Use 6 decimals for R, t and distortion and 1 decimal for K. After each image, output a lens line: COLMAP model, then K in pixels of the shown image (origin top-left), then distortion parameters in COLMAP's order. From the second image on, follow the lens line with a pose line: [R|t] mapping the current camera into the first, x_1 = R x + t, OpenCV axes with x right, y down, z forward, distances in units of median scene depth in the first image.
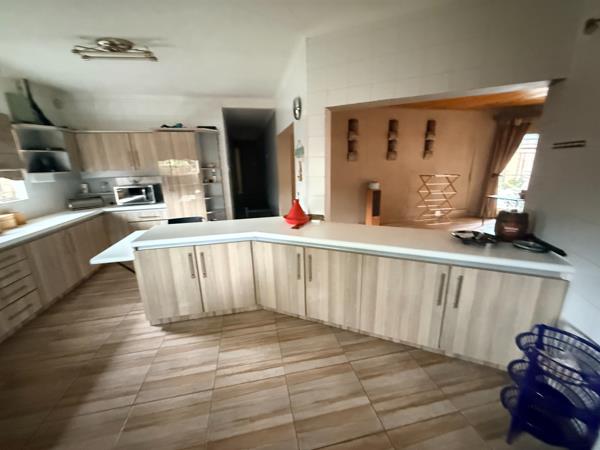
lens RADIAL K [[239.7, 0, 299.1], [0, 239.7, 224.4], [0, 0, 1]] dist [0.000395, -0.000011]
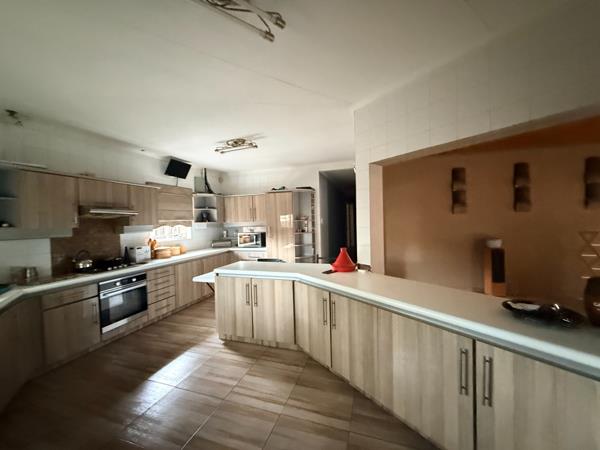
lens RADIAL K [[239.7, 0, 299.1], [0, 239.7, 224.4], [0, 0, 1]] dist [0.000395, -0.000011]
pose [[0.859878, 0.010384, -0.510394, 0.304562], [-0.124416, 0.973909, -0.189794, 0.016758], [0.495107, 0.226701, 0.838735, 0.003885]]
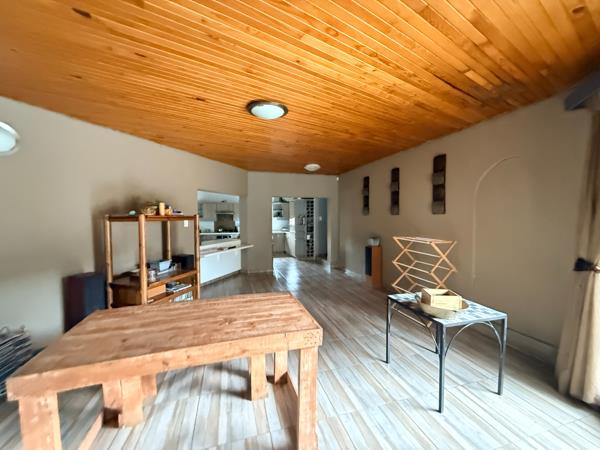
lens RADIAL K [[239.7, 0, 299.1], [0, 239.7, 224.4], [0, 0, 1]] dist [0.000395, -0.000011]
pose [[0.058265, 0.043510, -0.997353, 2.189707], [-0.256841, 0.966073, 0.027141, -0.320759], [0.964696, 0.254579, 0.067463, 1.204455]]
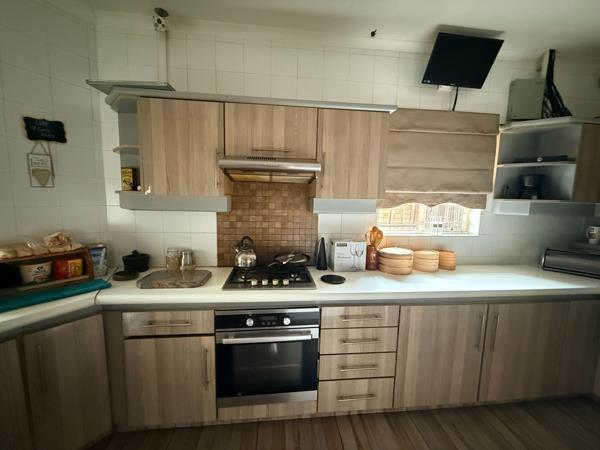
lens RADIAL K [[239.7, 0, 299.1], [0, 239.7, 224.4], [0, 0, 1]] dist [0.000395, -0.000011]
pose [[-0.127316, 0.130035, -0.983301, -0.428342], [-0.269348, 0.949583, 0.160451, -0.114532], [0.954590, 0.285278, -0.085873, 0.595187]]
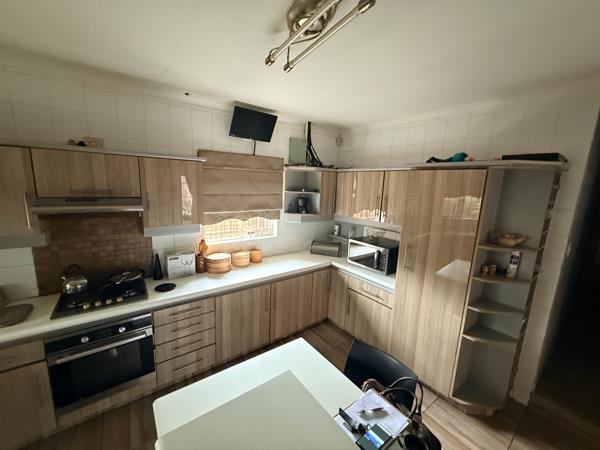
lens RADIAL K [[239.7, 0, 299.1], [0, 239.7, 224.4], [0, 0, 1]] dist [0.000395, -0.000011]
pose [[0.395501, 0.199466, -0.896544, -0.190998], [-0.281768, 0.955414, 0.088265, -0.289000], [0.874177, 0.217709, 0.434071, 0.656167]]
